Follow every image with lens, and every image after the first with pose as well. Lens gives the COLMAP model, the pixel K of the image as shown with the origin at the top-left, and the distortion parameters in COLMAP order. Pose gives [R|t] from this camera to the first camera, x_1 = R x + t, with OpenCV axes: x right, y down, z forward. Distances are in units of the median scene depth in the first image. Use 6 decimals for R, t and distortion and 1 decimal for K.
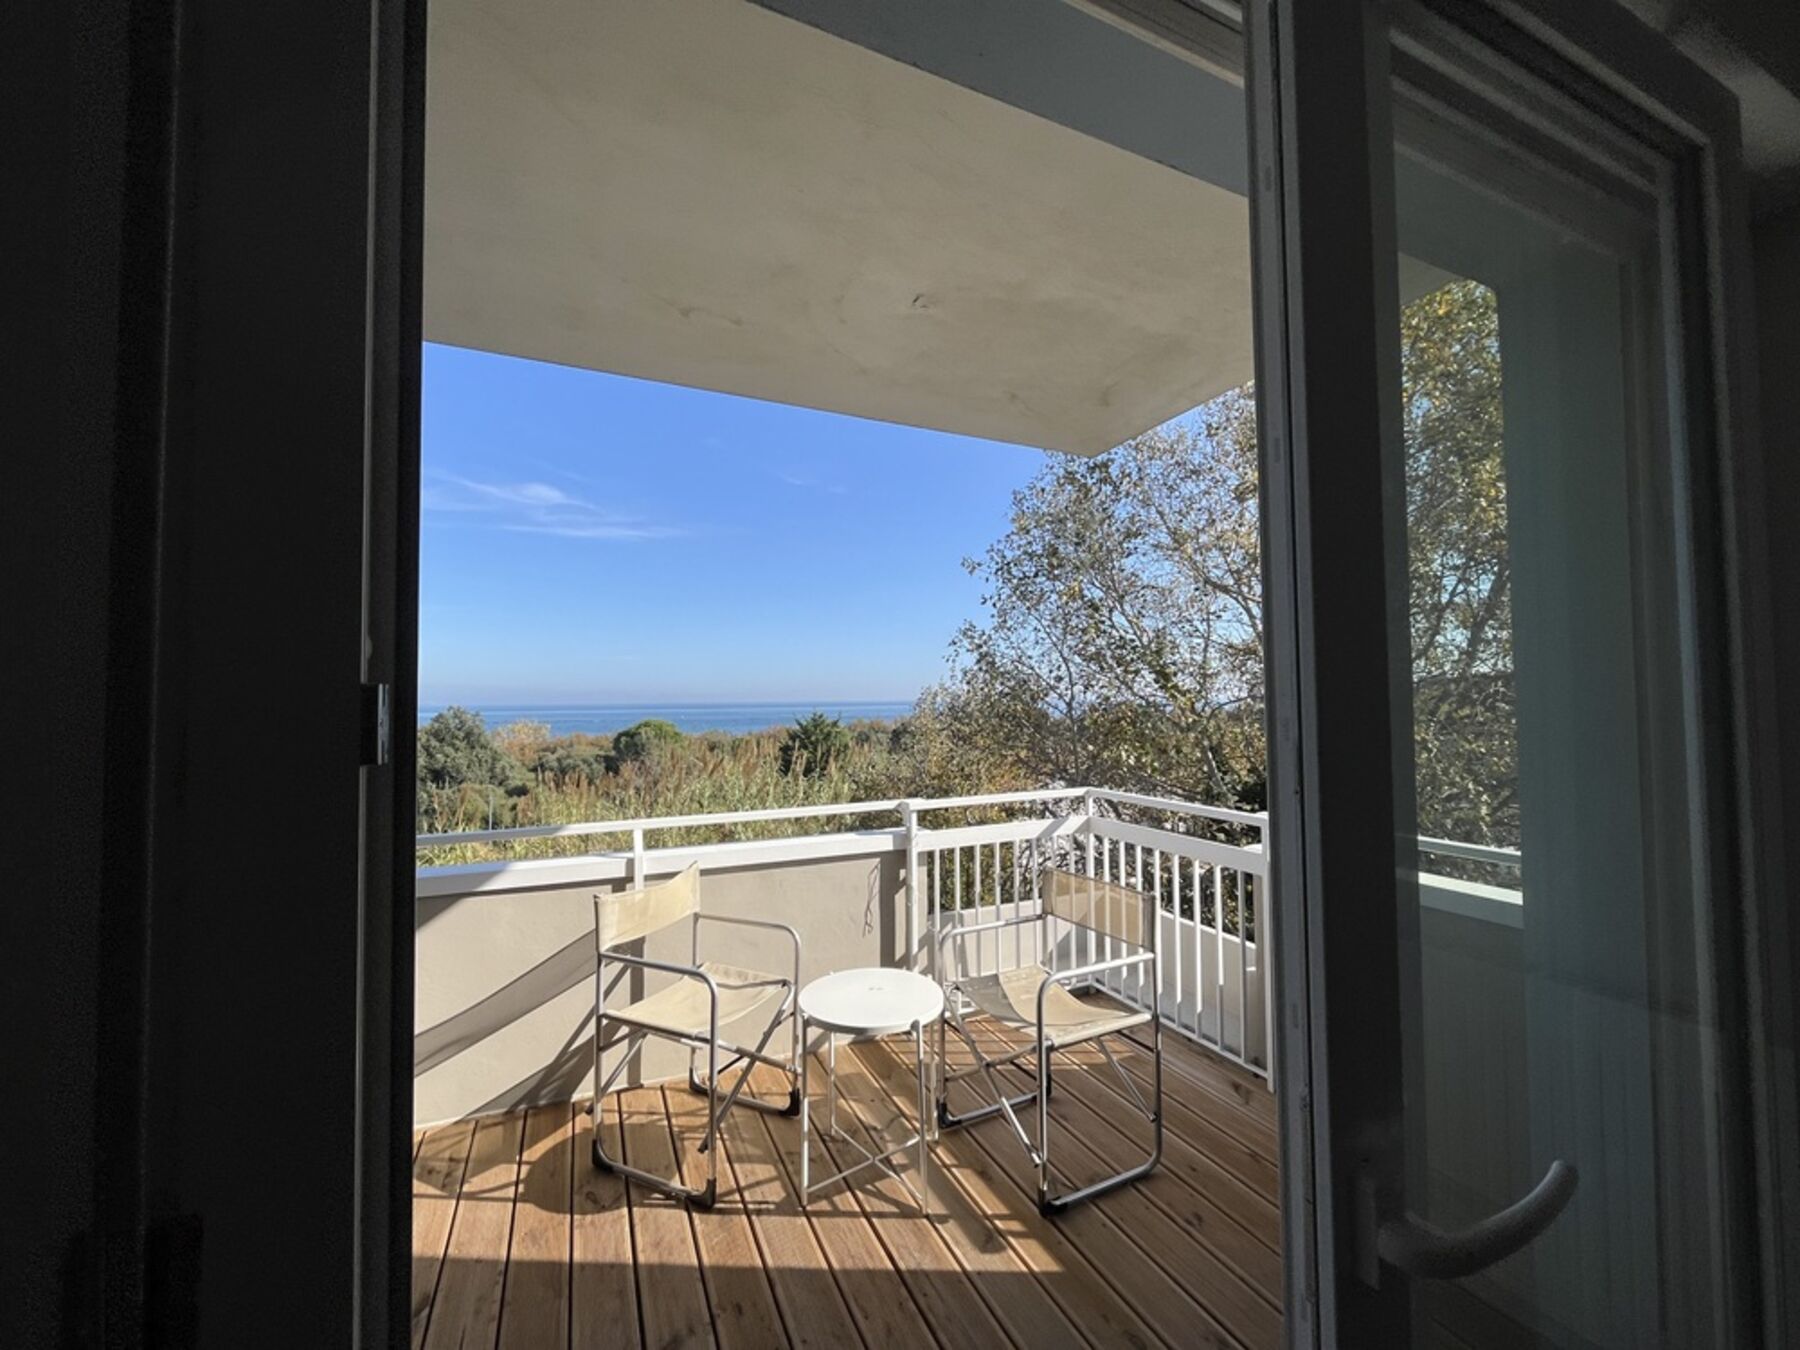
lens RADIAL K [[724.3, 0, 895.8], [0, 724.3, 672.7], [0, 0, 1]] dist [-0.001444, -0.000203]
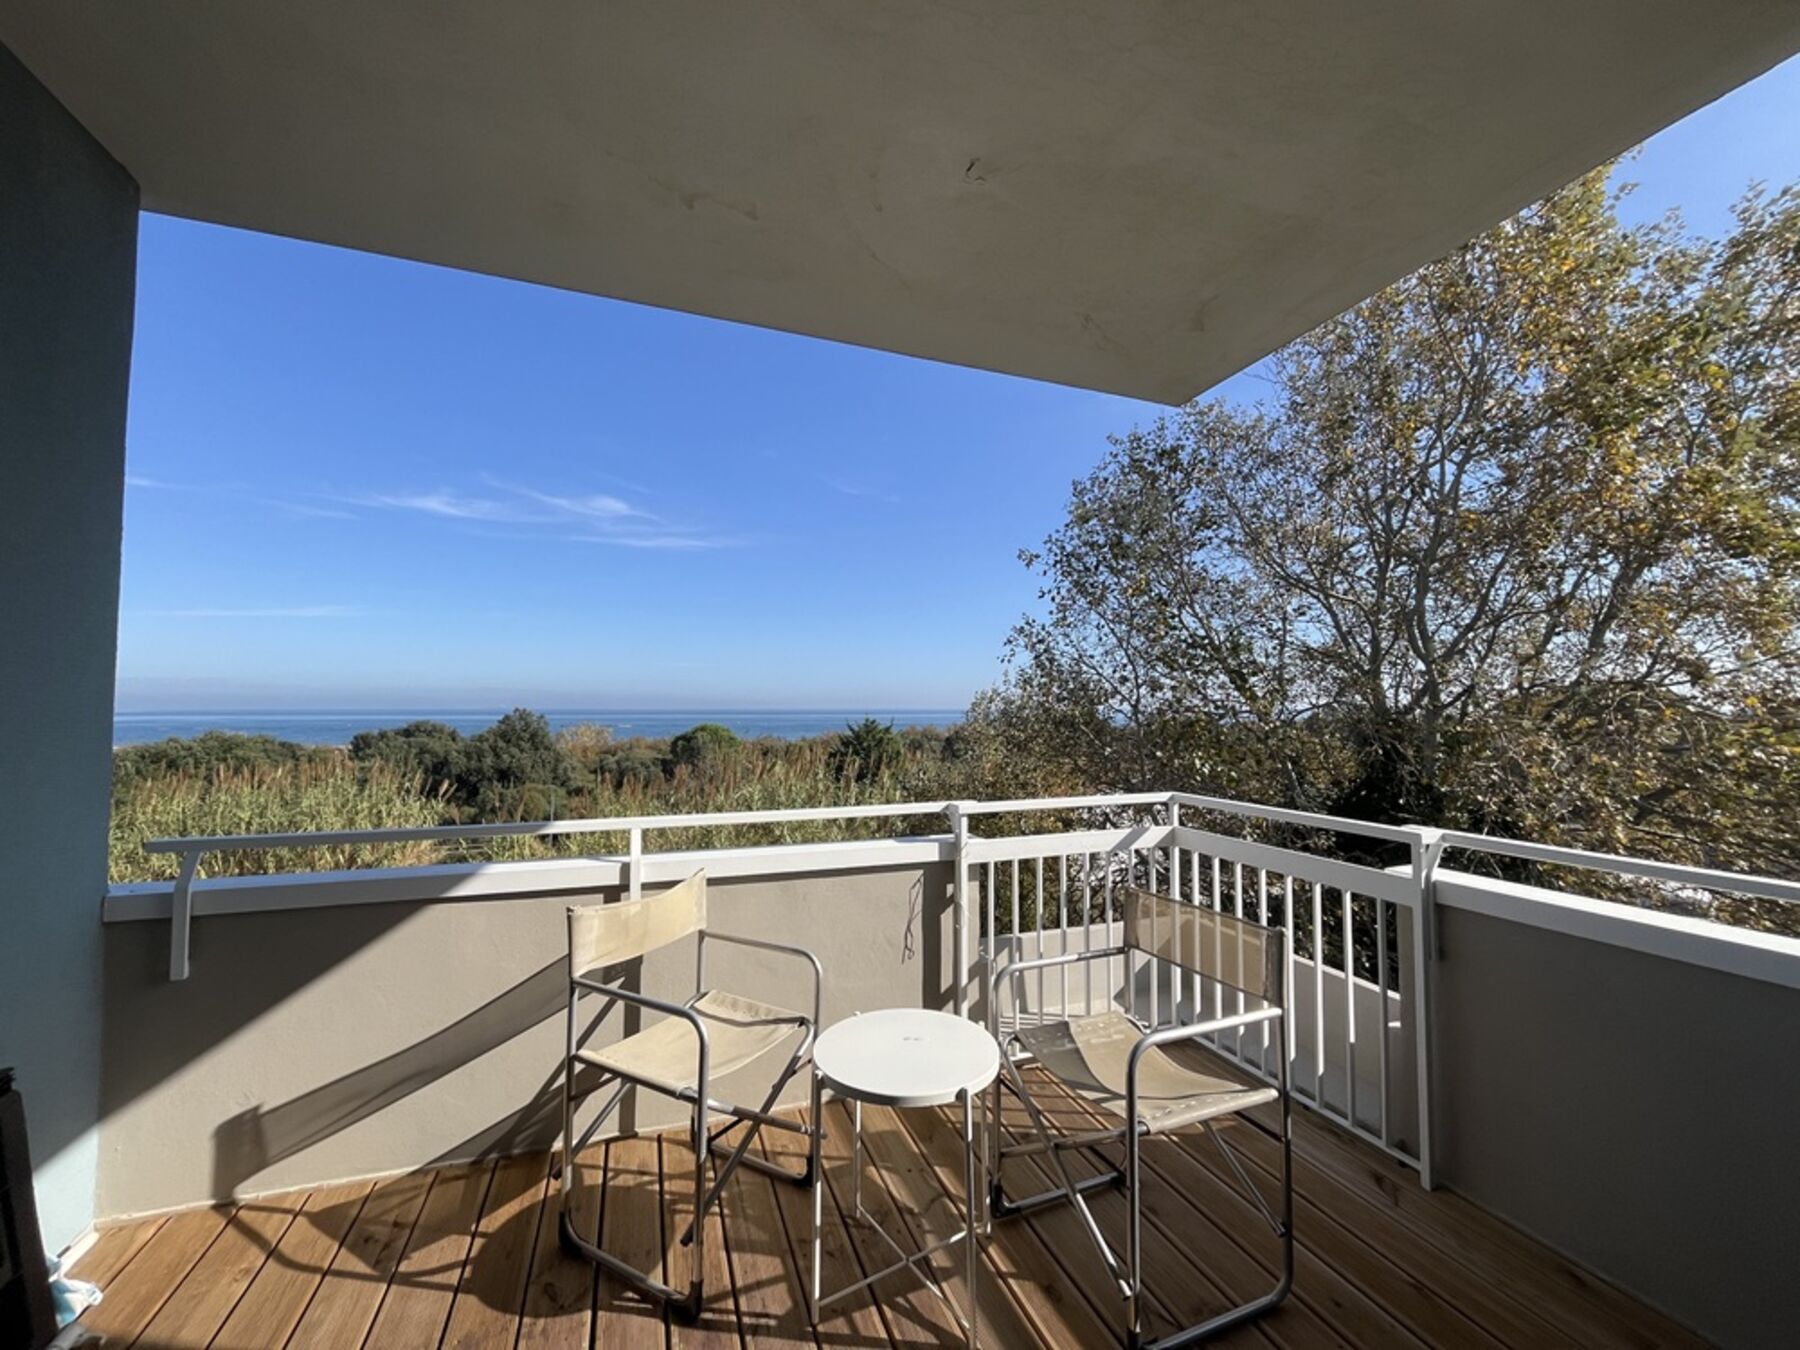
lens RADIAL K [[724.3, 0, 894.7], [0, 724.3, 675.3], [0, 0, 1]] dist [-0.001444, -0.000203]
pose [[0.997163, 0.007096, -0.074943, 0.007520], [-0.007626, 0.999948, -0.006789, 0.040088], [0.074891, 0.007341, 0.997165, 0.175604]]
